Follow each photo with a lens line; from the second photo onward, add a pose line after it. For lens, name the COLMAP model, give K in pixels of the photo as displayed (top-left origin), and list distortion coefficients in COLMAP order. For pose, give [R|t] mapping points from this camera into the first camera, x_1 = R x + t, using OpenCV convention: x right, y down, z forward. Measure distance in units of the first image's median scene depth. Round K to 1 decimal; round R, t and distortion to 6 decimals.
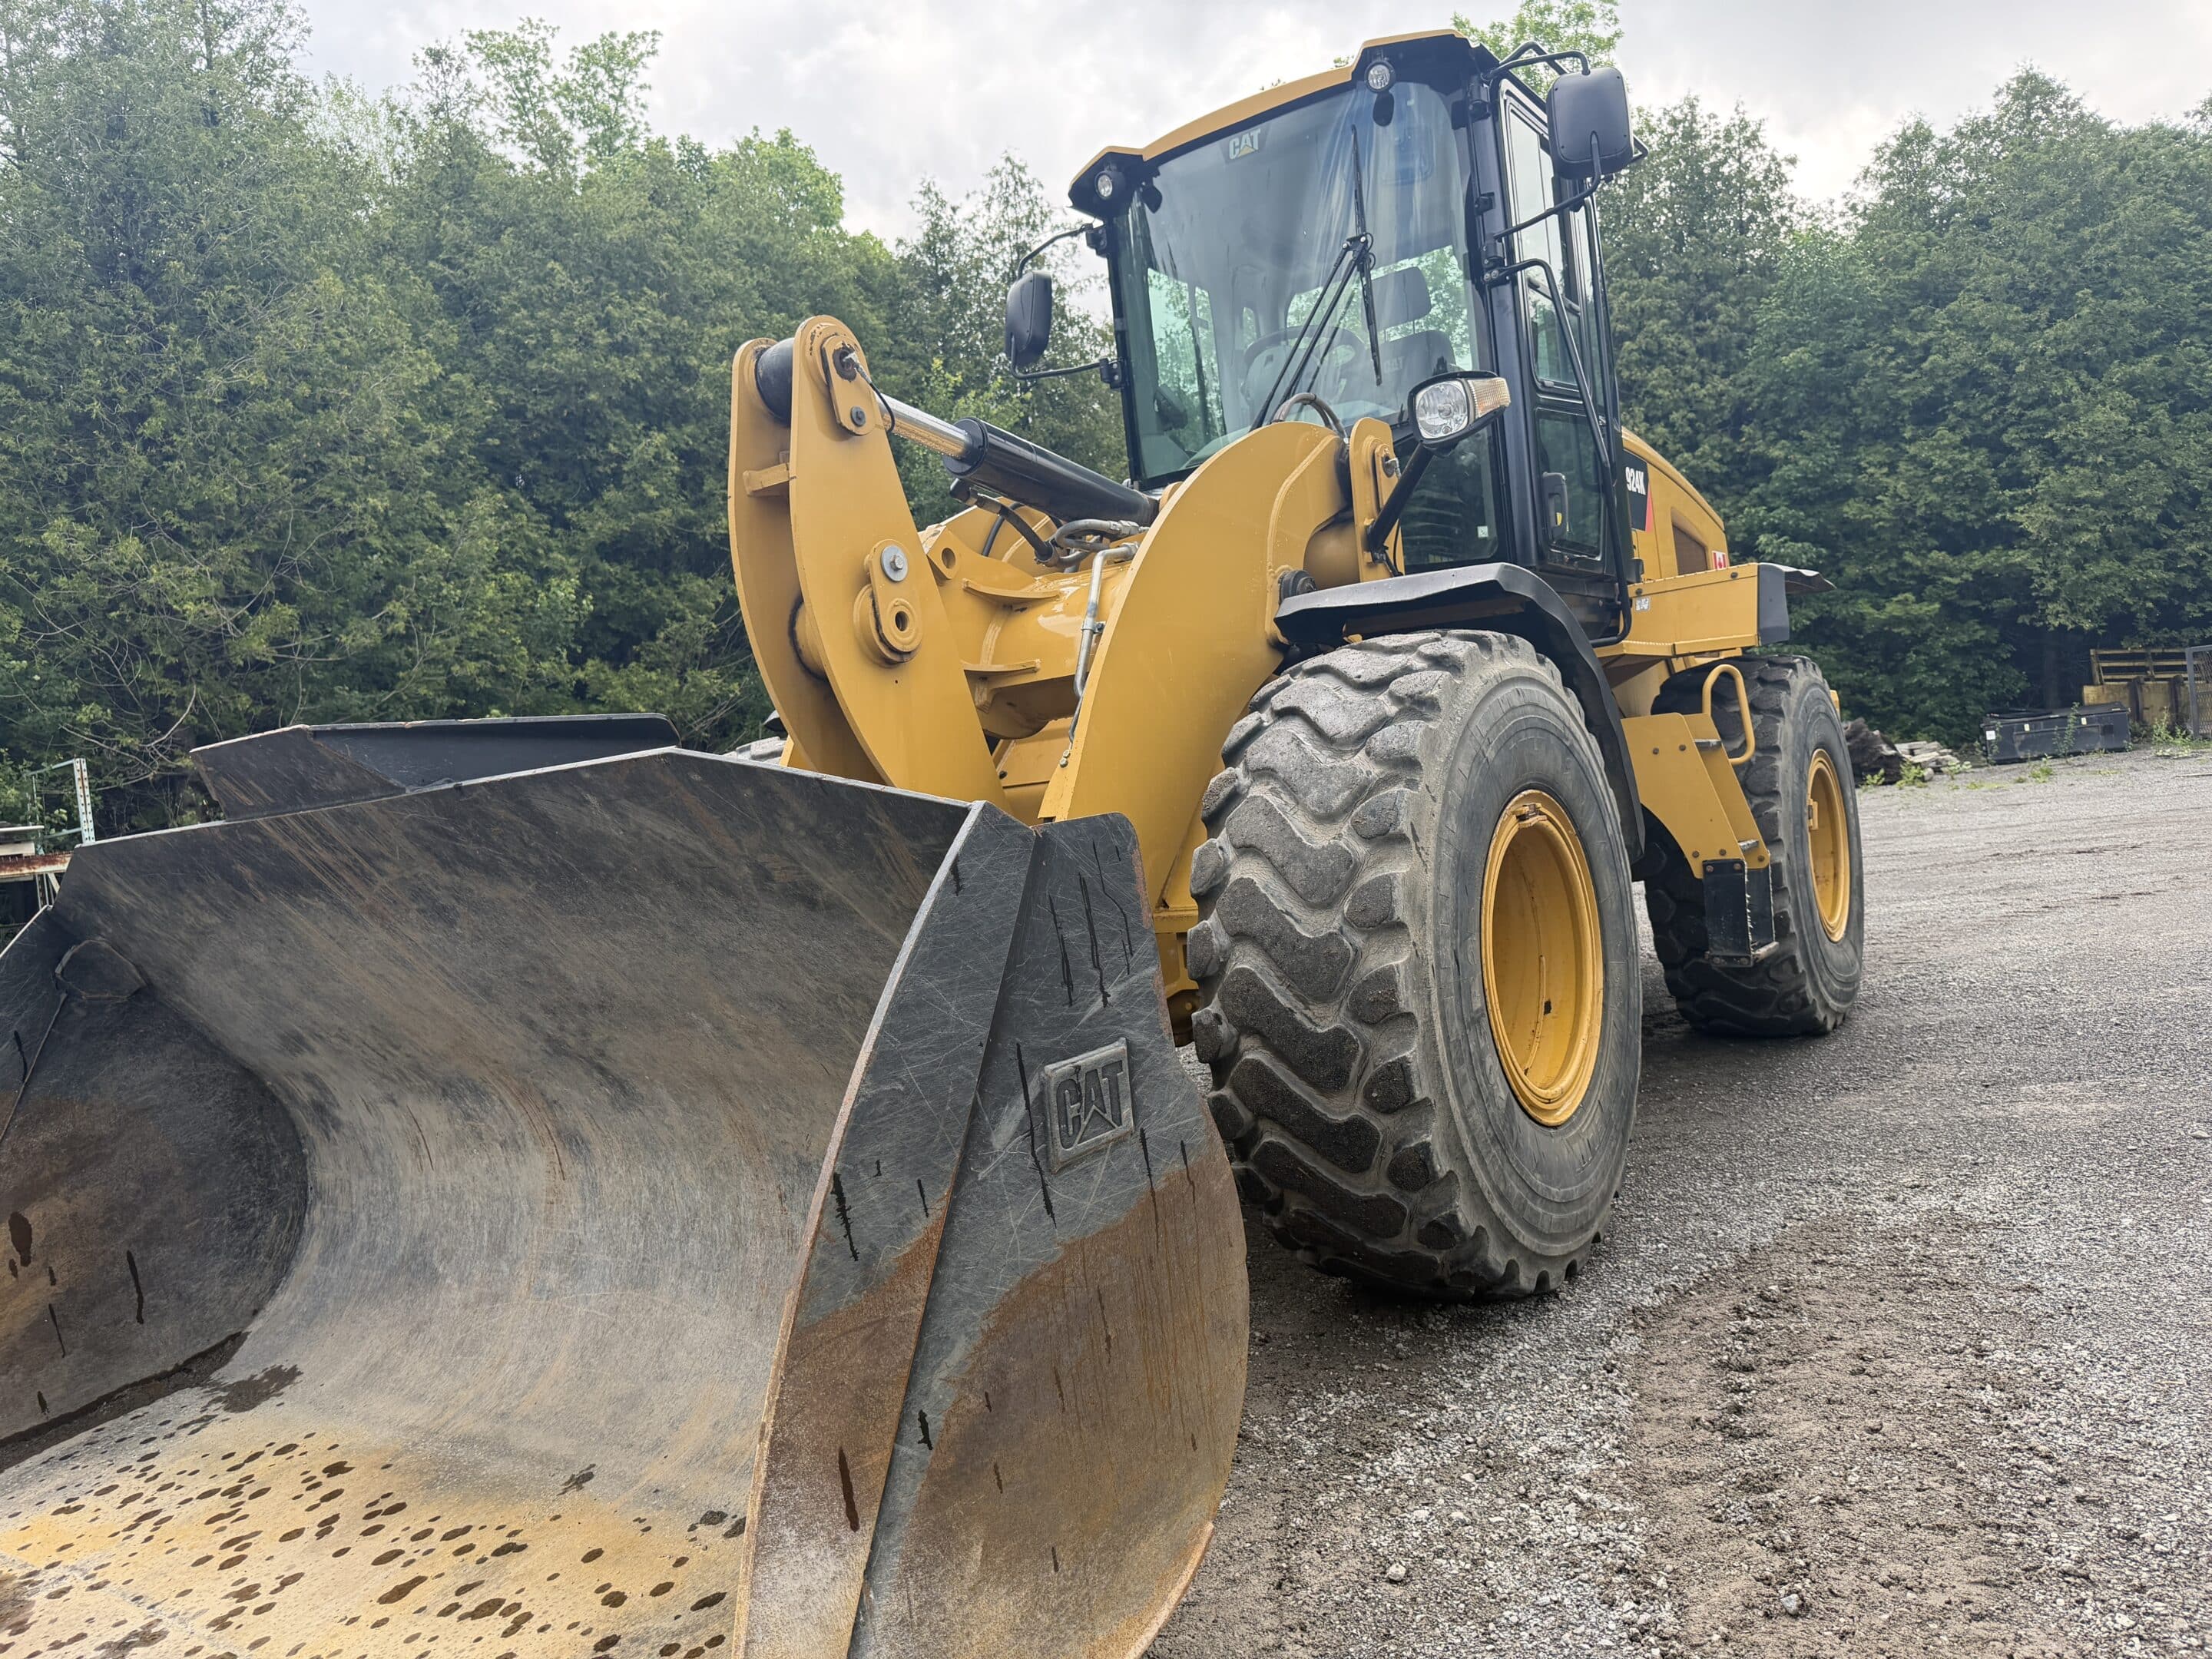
lens RADIAL K [[1550.9, 0, 1106.0], [0, 1550.9, 829.5], [0, 0, 1]] dist [-0.003432, 0.001873]
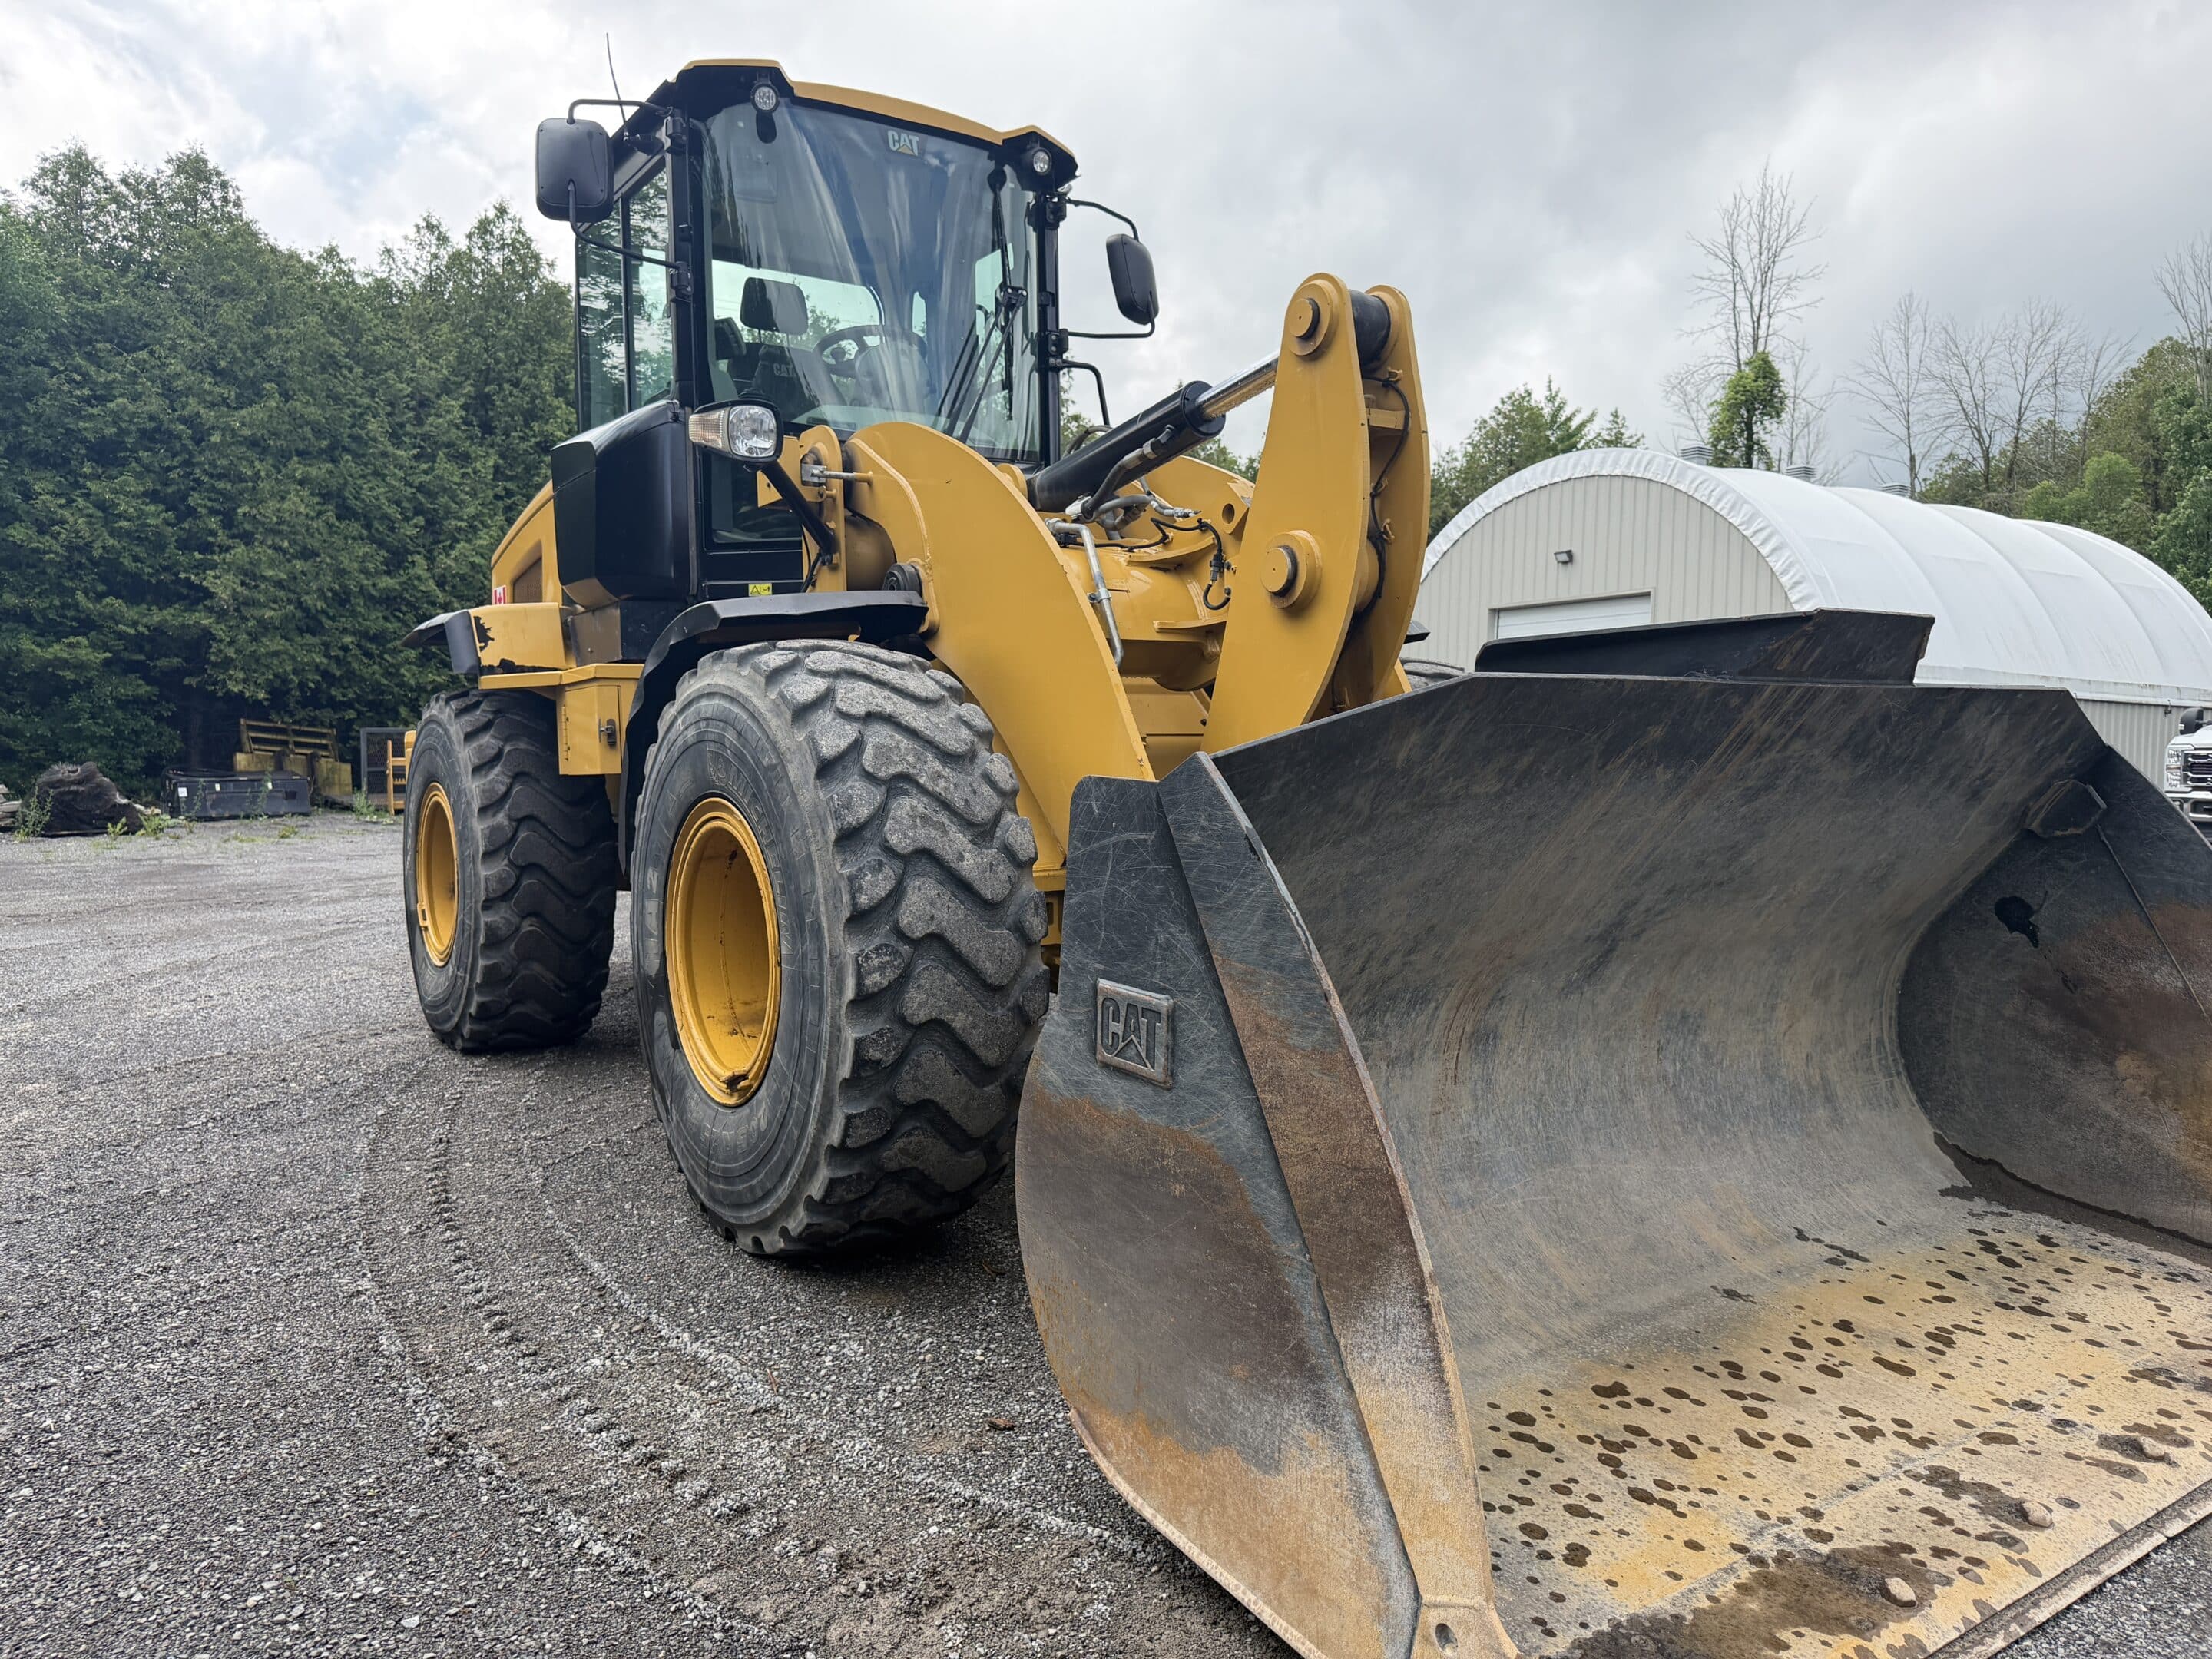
lens RADIAL K [[1534.3, 0, 1106.0], [0, 1534.3, 829.5], [0, 0, 1]] dist [0.001784, -0.000186]
pose [[0.378073, 0.057474, 0.923990, -0.108574], [-0.014000, 0.998312, -0.056369, 0.010008], [-0.925670, 0.008375, 0.378240, 0.068191]]
